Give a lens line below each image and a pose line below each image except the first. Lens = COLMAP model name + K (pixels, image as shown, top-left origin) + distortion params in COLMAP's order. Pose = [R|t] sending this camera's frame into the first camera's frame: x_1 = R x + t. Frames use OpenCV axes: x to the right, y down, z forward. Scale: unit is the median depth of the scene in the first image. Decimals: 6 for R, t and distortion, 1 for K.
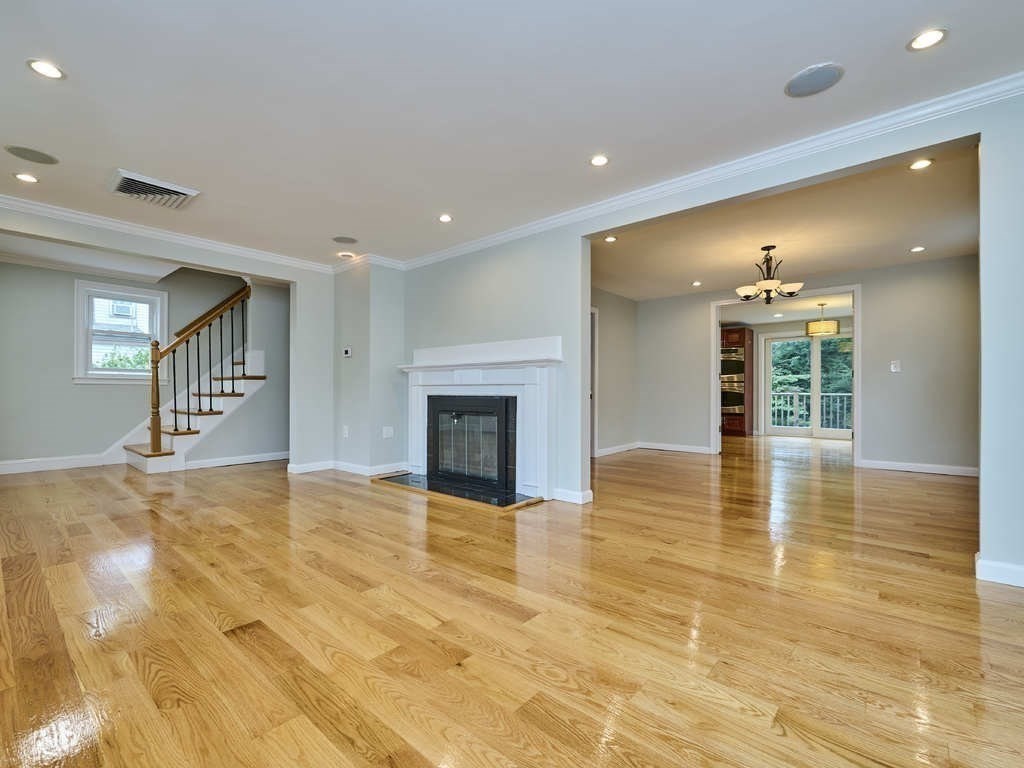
lens RADIAL K [[454.8, 0, 511.8], [0, 454.8, 389.0], [0, 0, 1]] dist [0.004111, 0.000159]
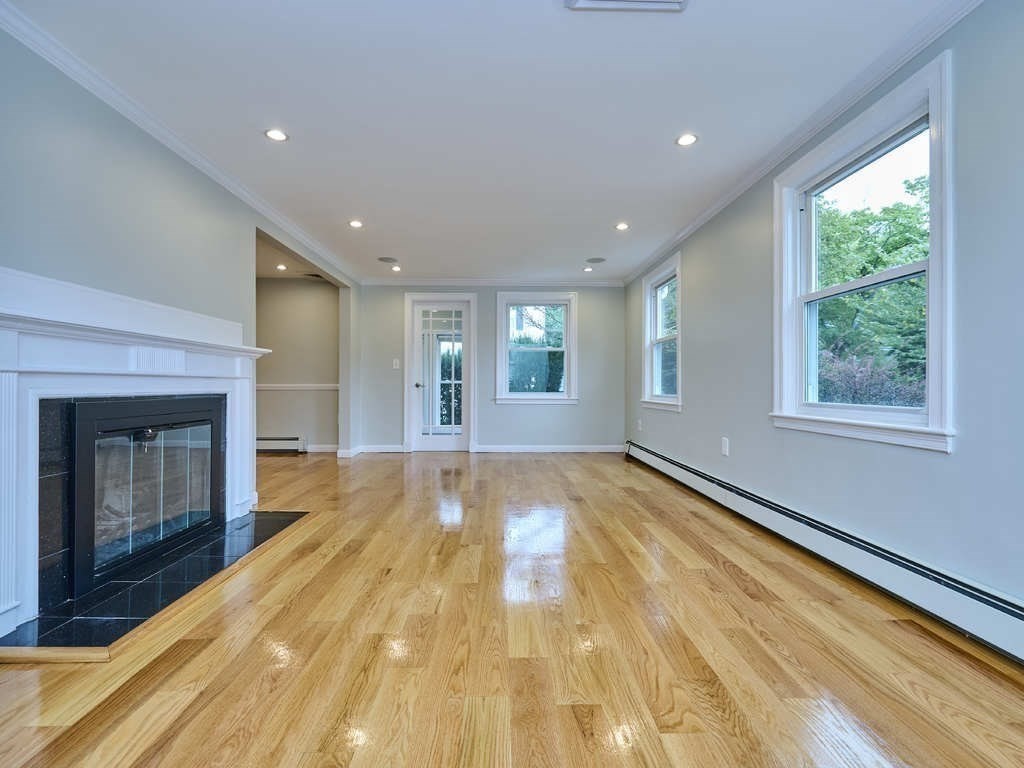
lens RADIAL K [[454.8, 0, 511.5], [0, 454.8, 384.3], [0, 0, 1]] dist [0.004111, 0.000159]
pose [[-0.672863, -0.003178, 0.739760, -0.802307], [-0.010960, 0.999924, -0.005673, 0.000065], [-0.739686, -0.011925, -0.672846, 1.085153]]
